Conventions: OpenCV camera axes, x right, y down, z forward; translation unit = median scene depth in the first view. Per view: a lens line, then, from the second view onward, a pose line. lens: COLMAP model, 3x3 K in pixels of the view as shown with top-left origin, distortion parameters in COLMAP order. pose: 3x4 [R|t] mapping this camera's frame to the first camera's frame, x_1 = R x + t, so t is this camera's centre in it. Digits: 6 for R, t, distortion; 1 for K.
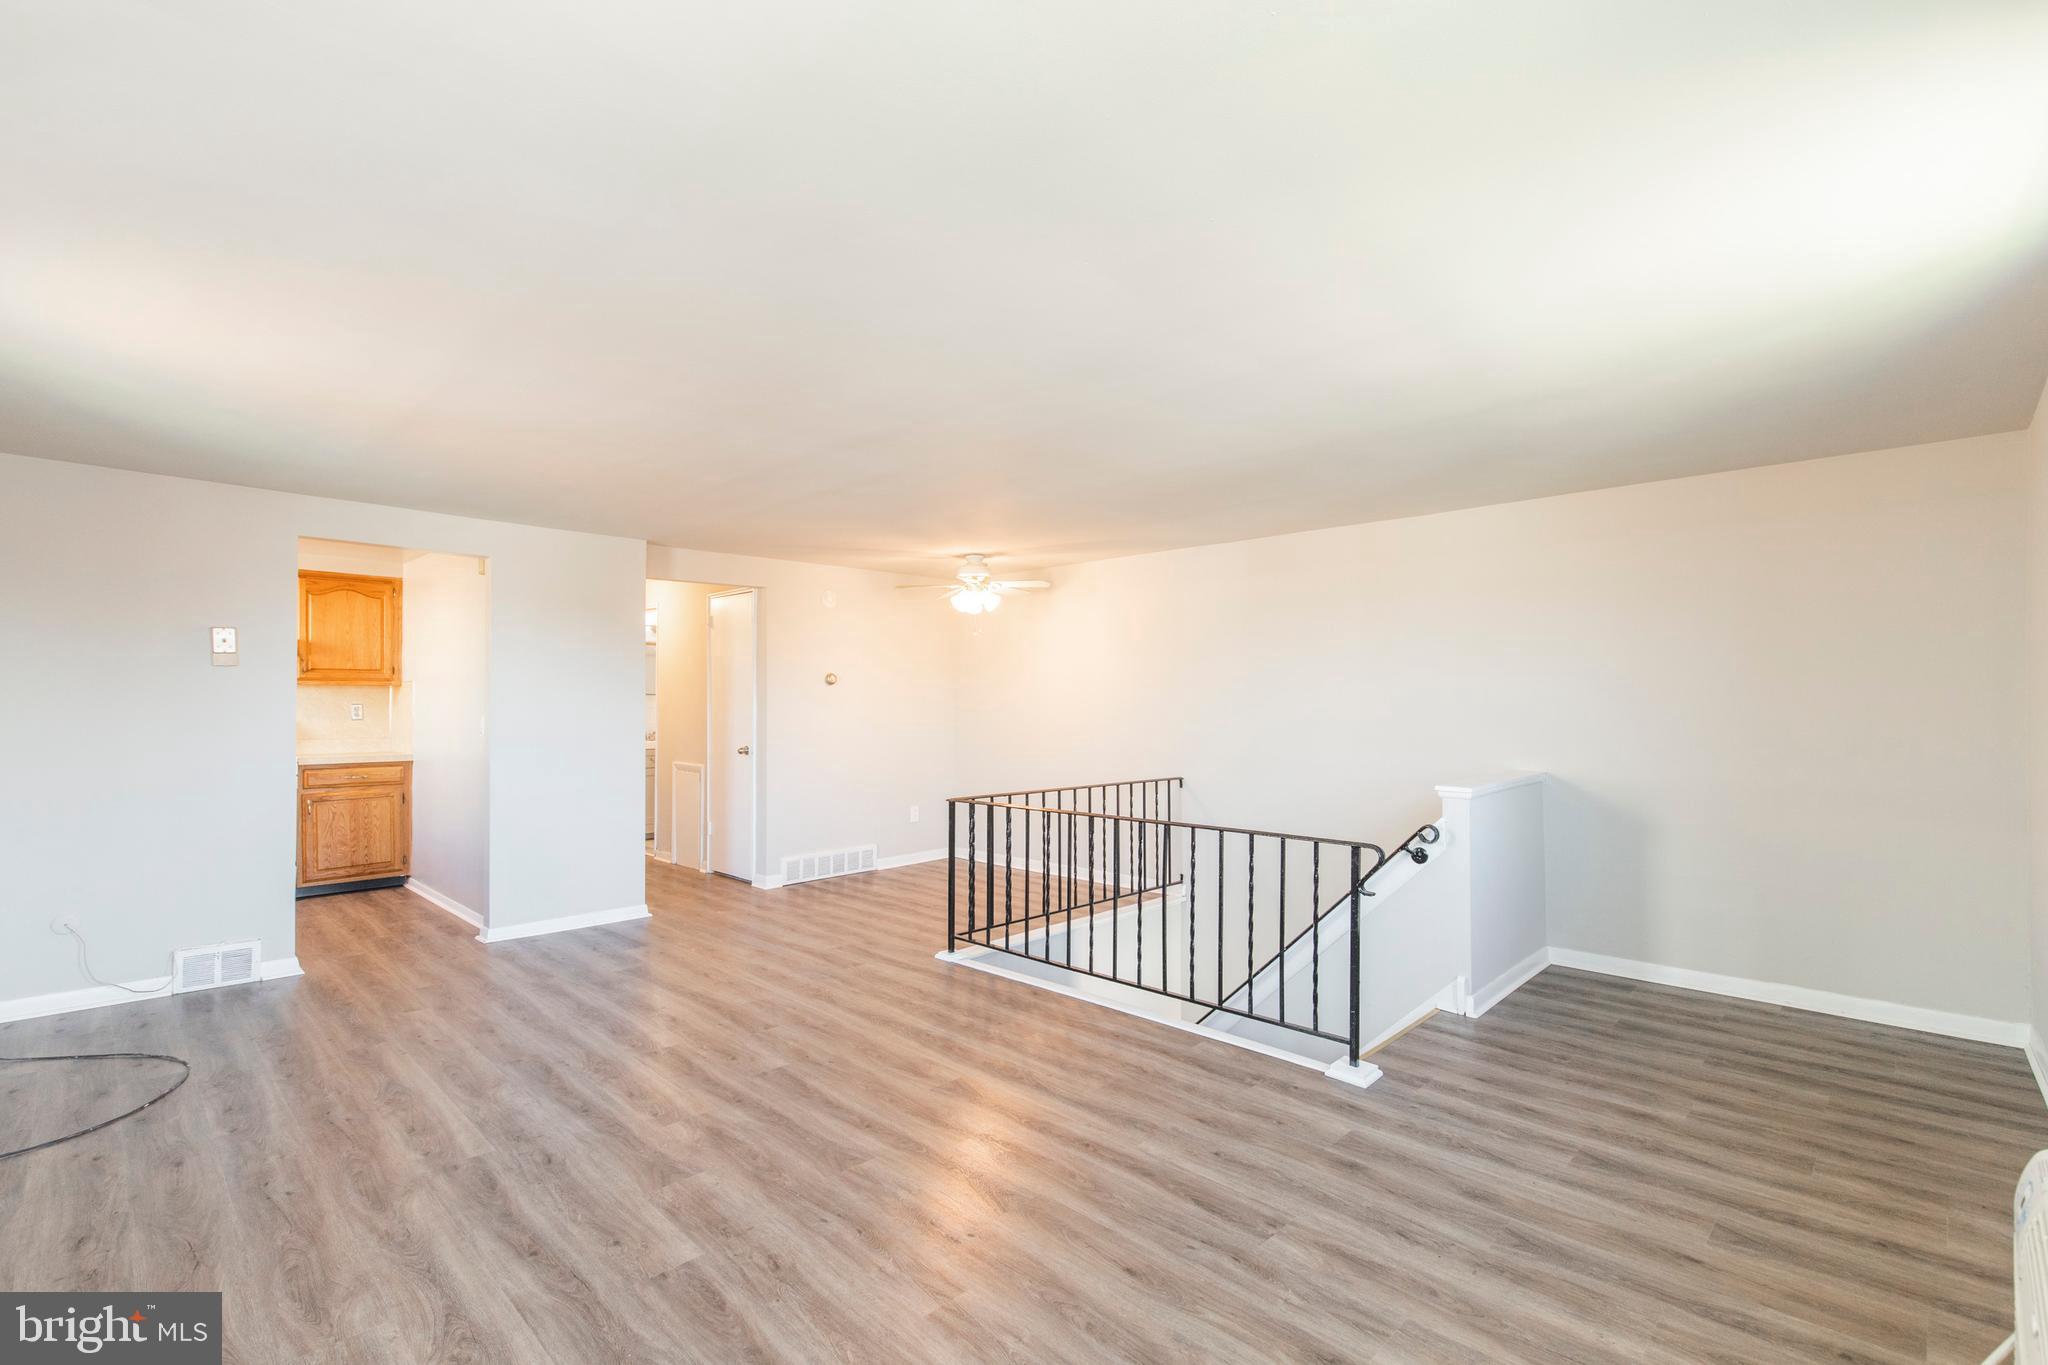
lens RADIAL K [[926.5, 0, 1042.9], [0, 926.5, 693.9], [0, 0, 1]] dist [0.009827, 0.000207]
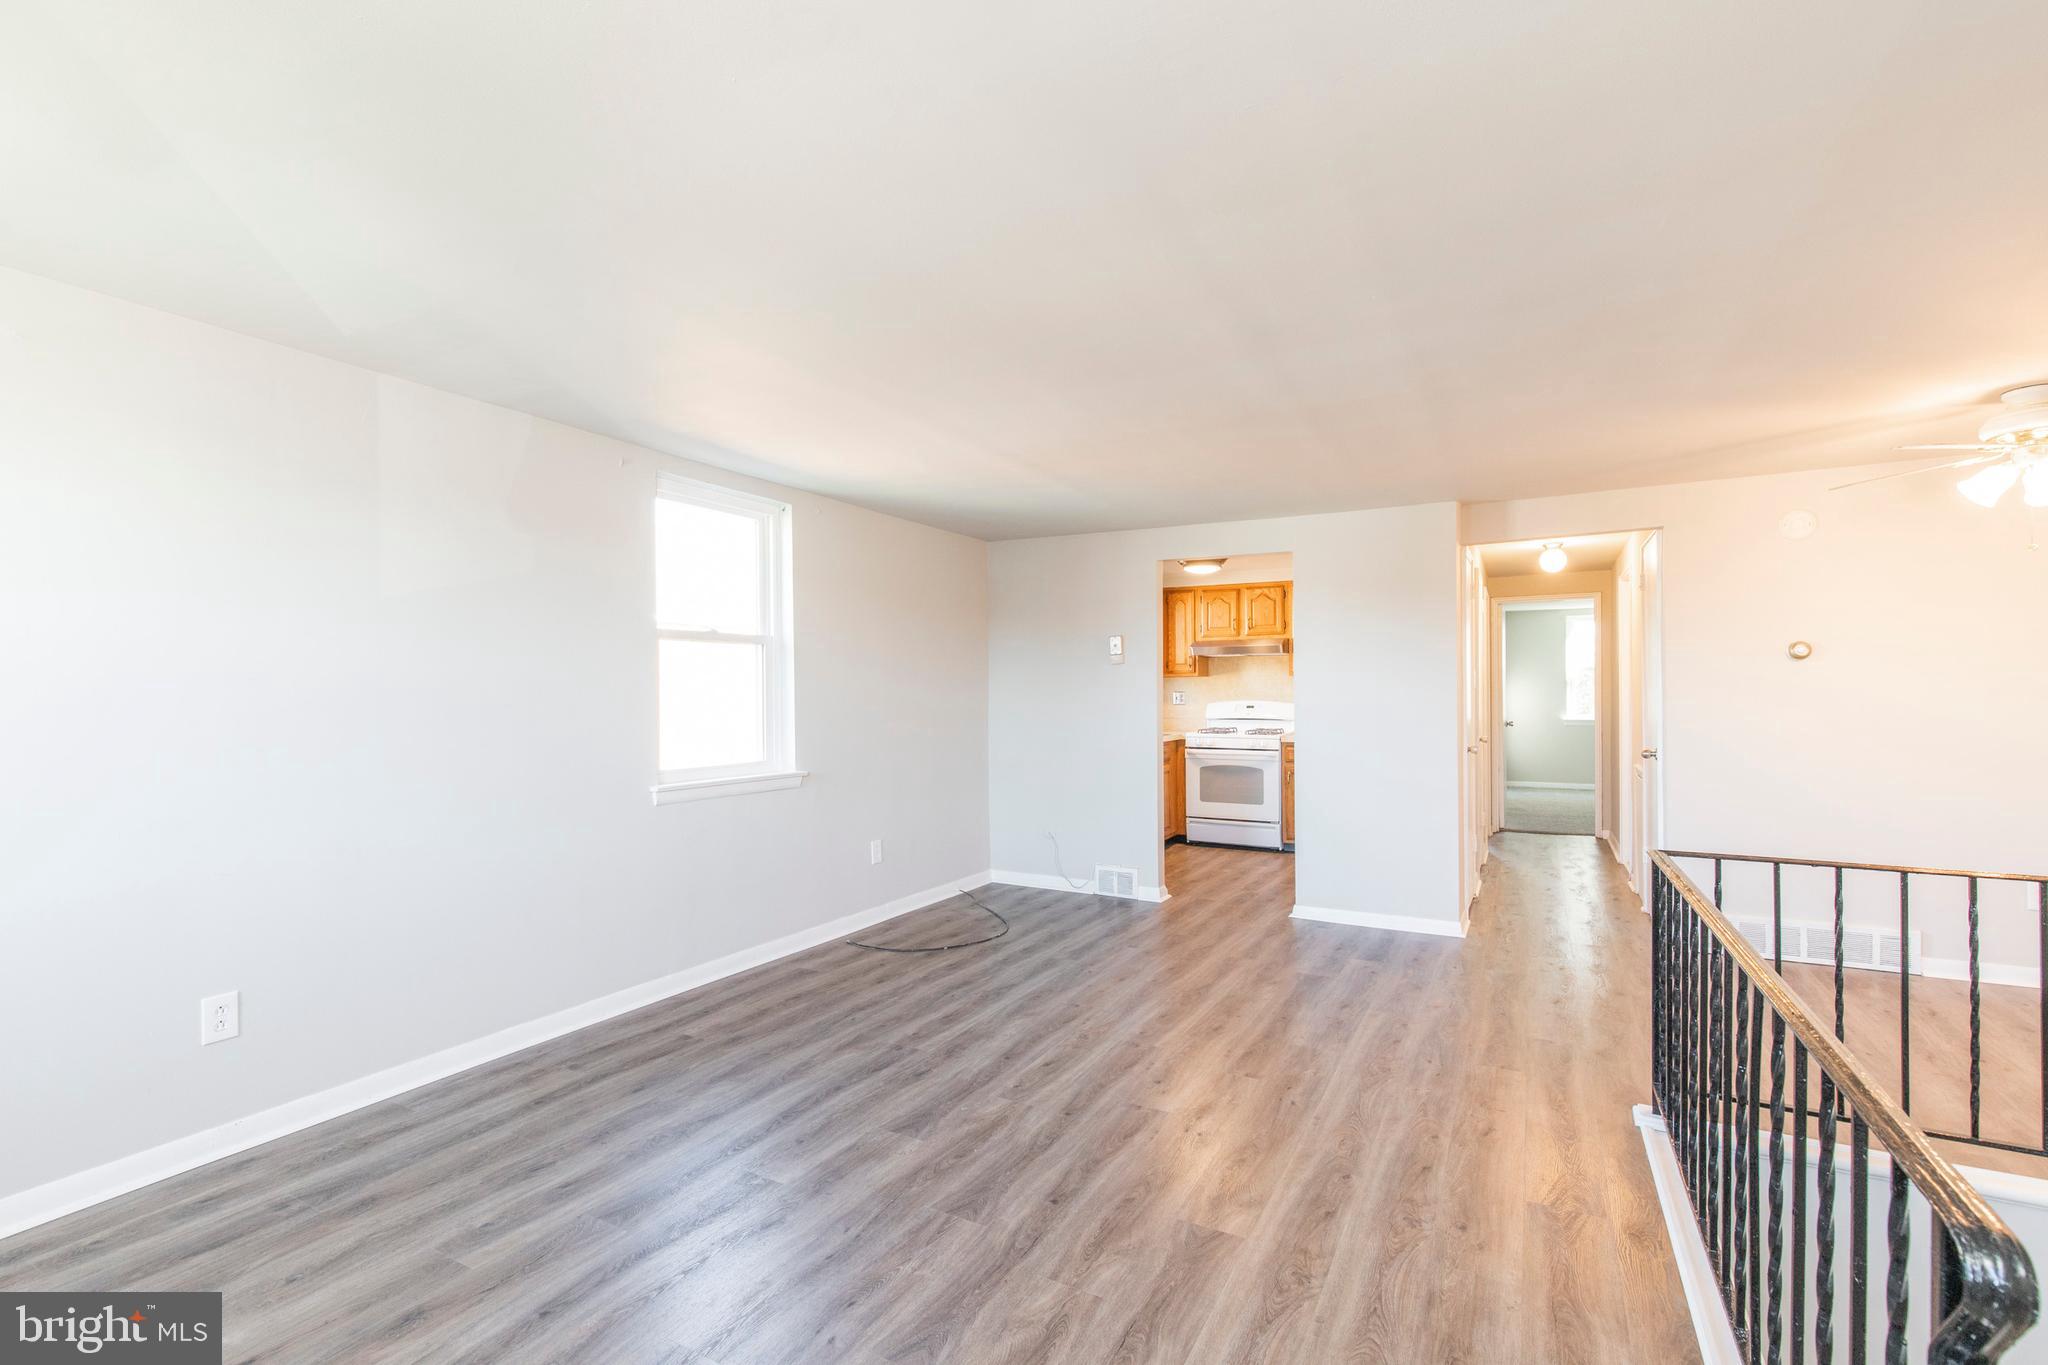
lens RADIAL K [[926.5, 0, 1019.4], [0, 926.5, 694.5], [0, 0, 1]] dist [0.009827, 0.000207]
pose [[0.259317, -0.000135, -0.965792, 0.377029], [0.012918, 0.999911, 0.003329, 0.007940], [0.965706, -0.013340, 0.259296, 0.477625]]
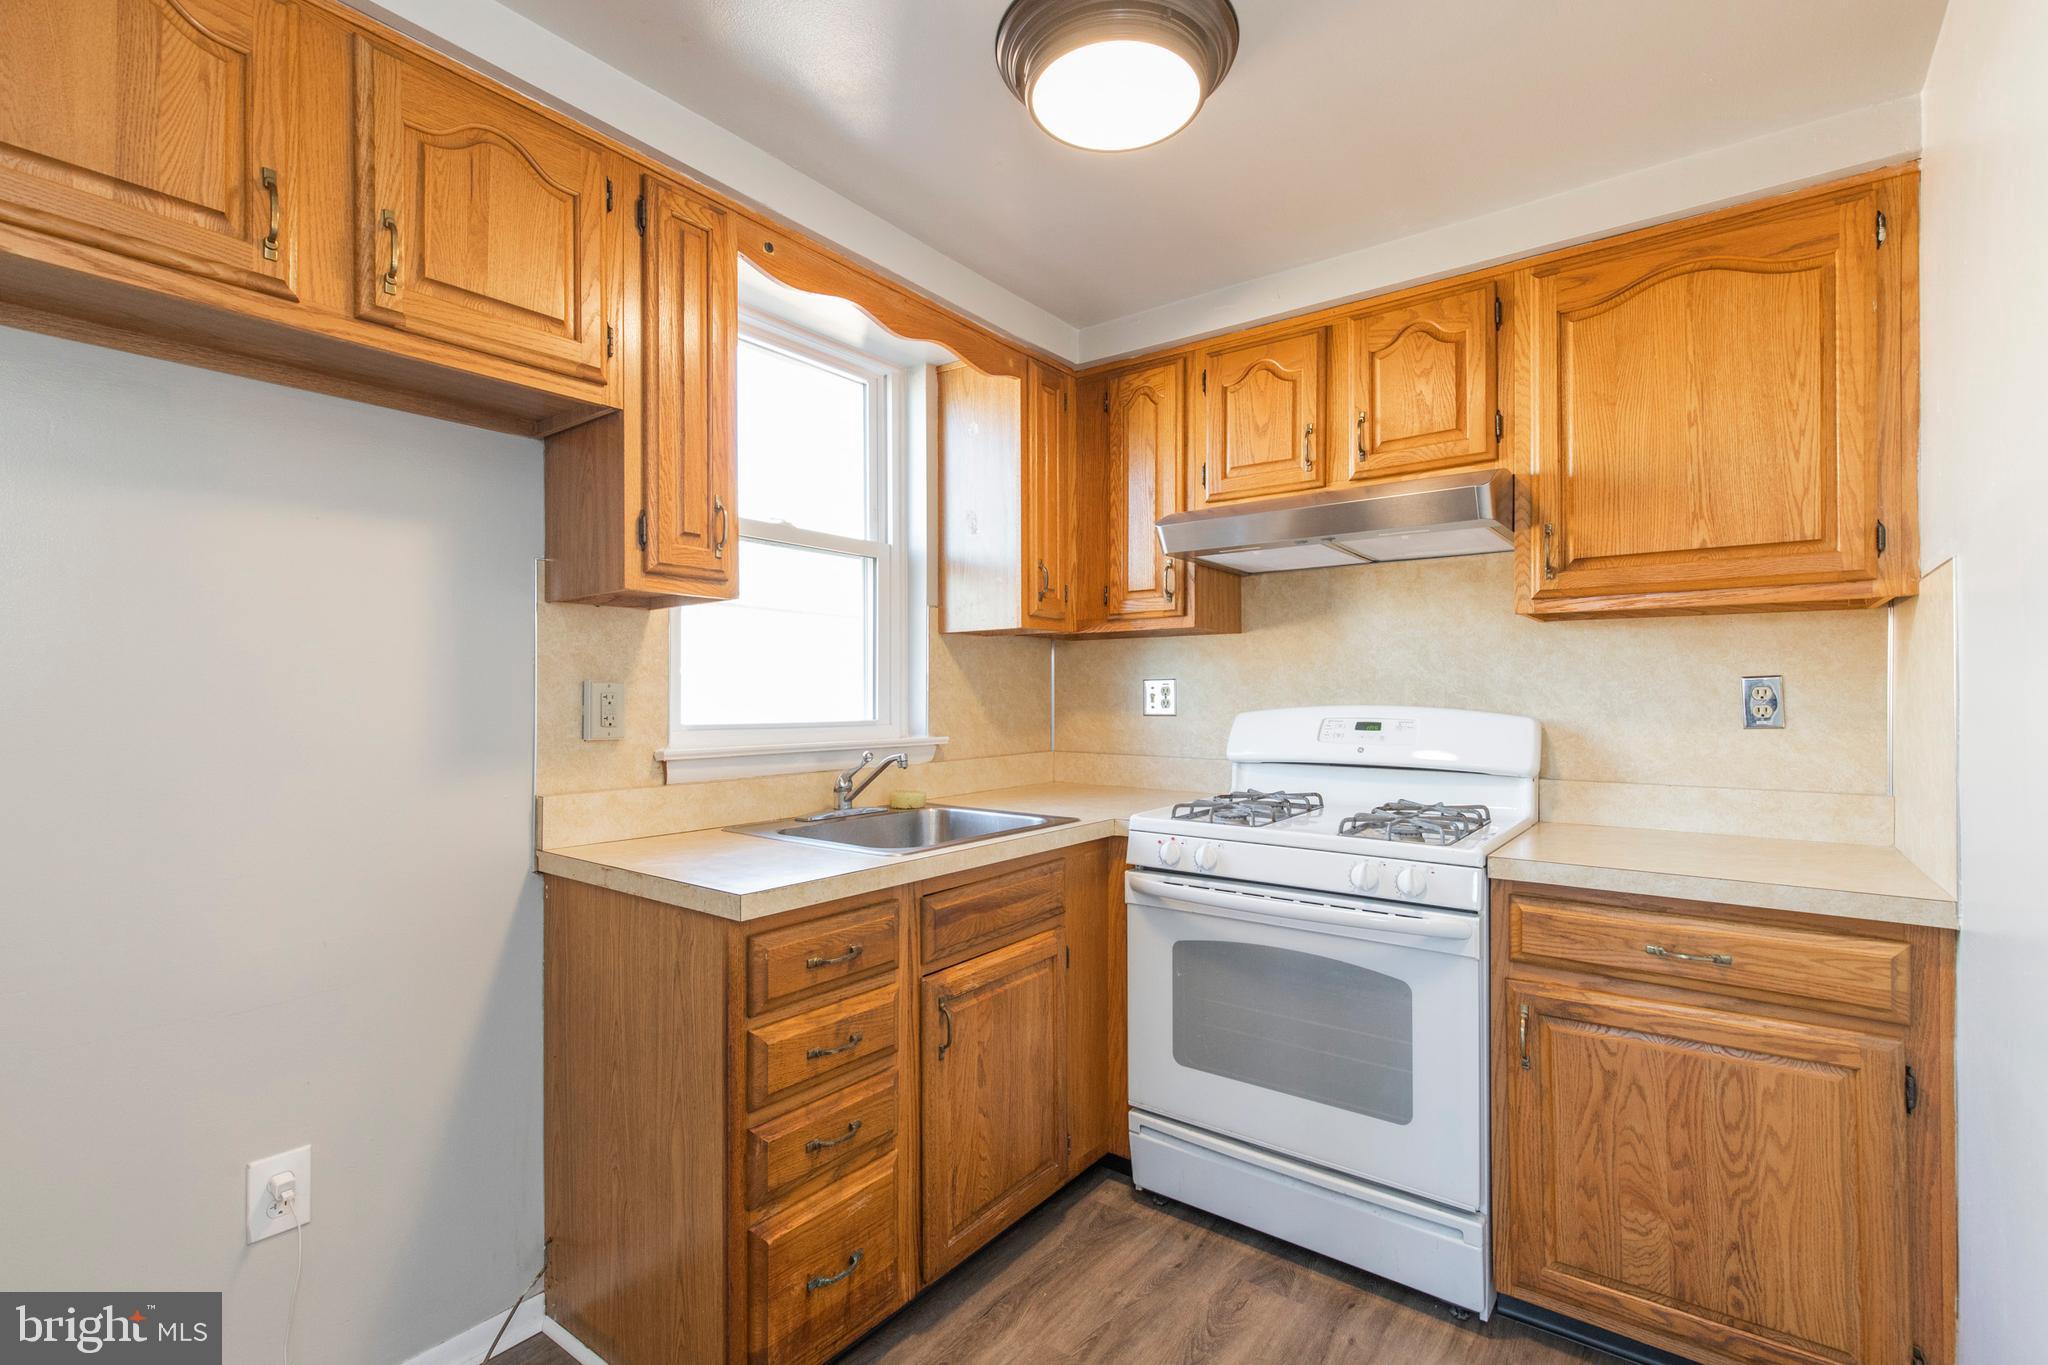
lens RADIAL K [[926.5, 0, 1001.5], [0, 926.5, 692.2], [0, 0, 1]] dist [0.009827, 0.000207]
pose [[0.098841, -0.003586, -0.995097, -0.695704], [0.007606, 0.999967, -0.002848, 0.022702], [0.995074, -0.007287, 0.098865, 1.093174]]
